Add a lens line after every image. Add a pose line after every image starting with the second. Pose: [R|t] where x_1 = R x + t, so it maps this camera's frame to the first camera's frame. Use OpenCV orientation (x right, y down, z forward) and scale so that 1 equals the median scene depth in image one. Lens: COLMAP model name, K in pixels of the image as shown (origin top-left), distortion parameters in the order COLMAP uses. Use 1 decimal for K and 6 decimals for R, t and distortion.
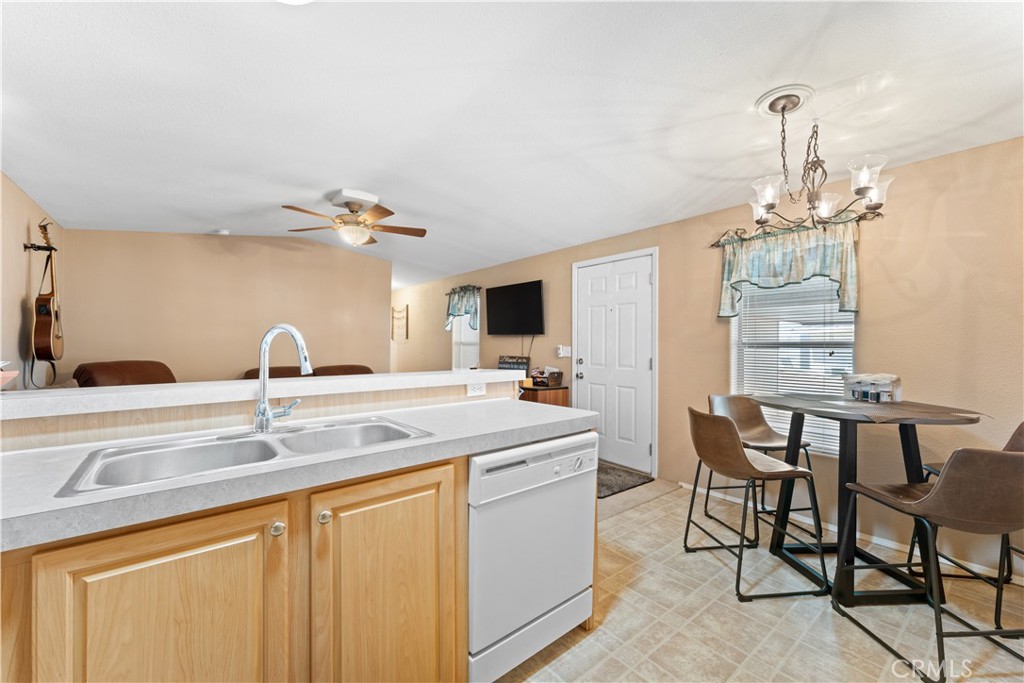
lens RADIAL K [[412.8, 0, 510.7], [0, 412.8, 341.7], [0, 0, 1]] dist [0.000085, -0.000297]
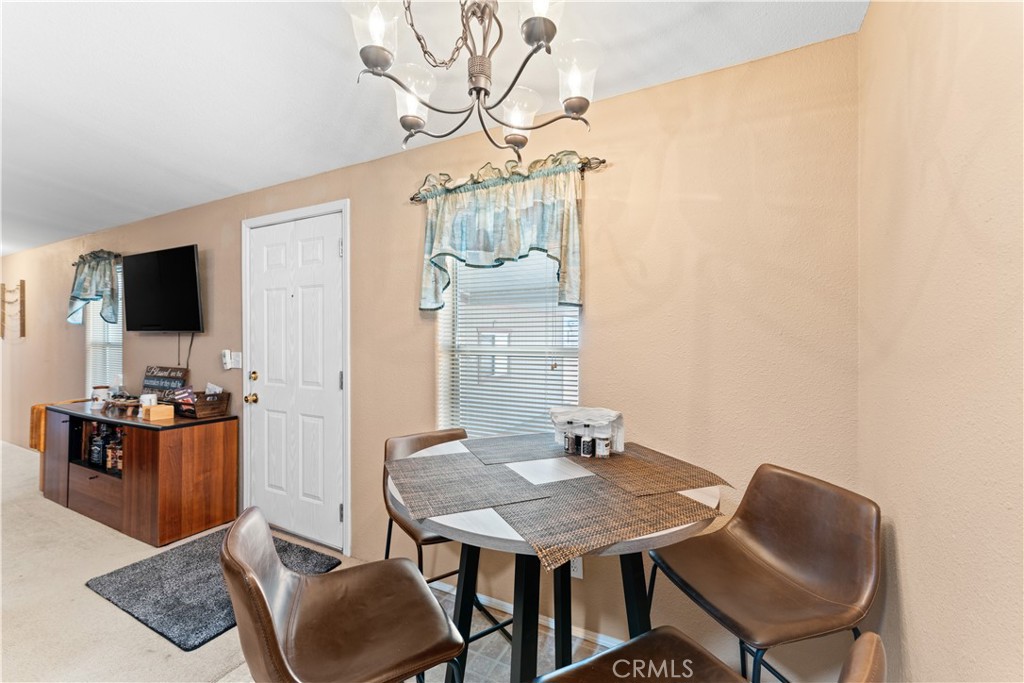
lens RADIAL K [[412.8, 0, 518.1], [0, 412.8, 338.3], [0, 0, 1]] dist [0.000085, -0.000297]
pose [[0.908039, -0.007252, 0.418823, 0.323591], [0.002799, 0.999933, 0.011247, -0.018962], [-0.418877, -0.009040, 0.907998, 0.300649]]
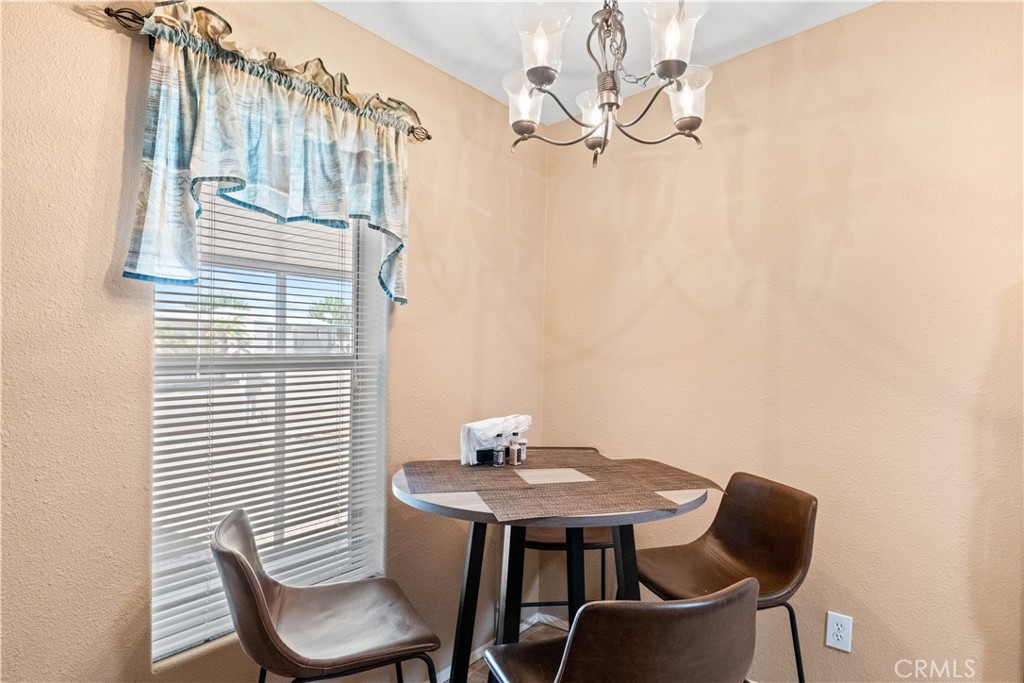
lens RADIAL K [[619.9, 0, 509.2], [0, 619.9, 339.9], [0, 0, 1]] dist [-0.005355, -0.001175]
pose [[-0.253984, 0.000445, 0.967208, 0.018481], [-0.021764, 0.999744, -0.006175, -0.015423], [-0.966964, -0.022619, -0.253909, 0.743465]]
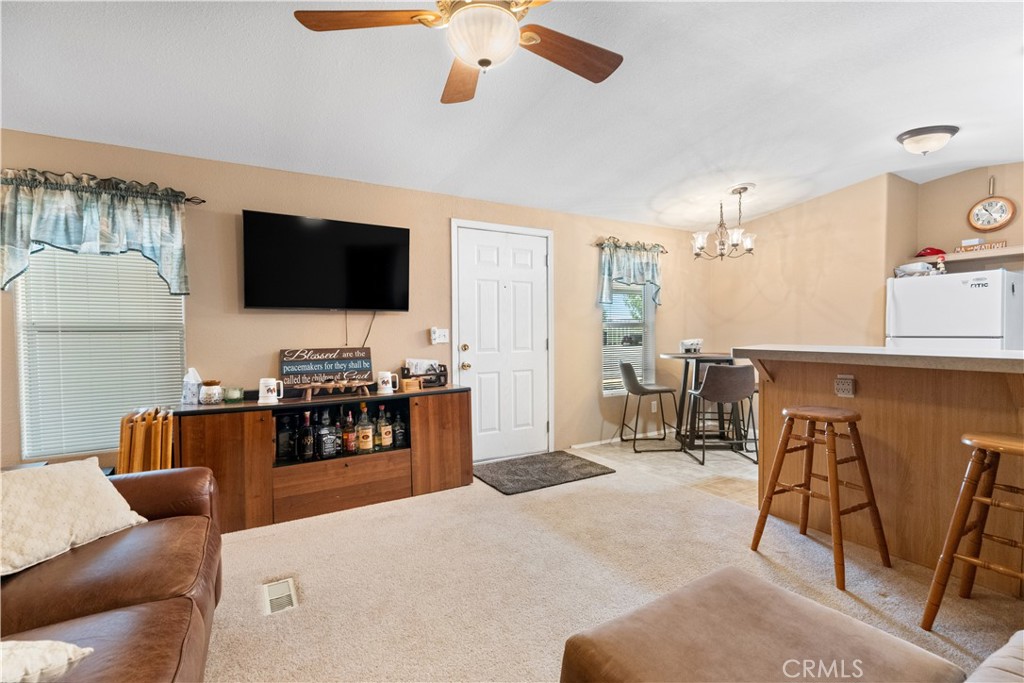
lens RADIAL K [[464.6, 0, 518.4], [0, 464.6, 343.8], [0, 0, 1]] dist [0.000576, 0.000942]
pose [[0.129525, -0.036623, 0.990900, -0.826461], [0.006551, 0.999328, 0.036078, 0.010965], [-0.991555, 0.001818, 0.129678, 0.930723]]
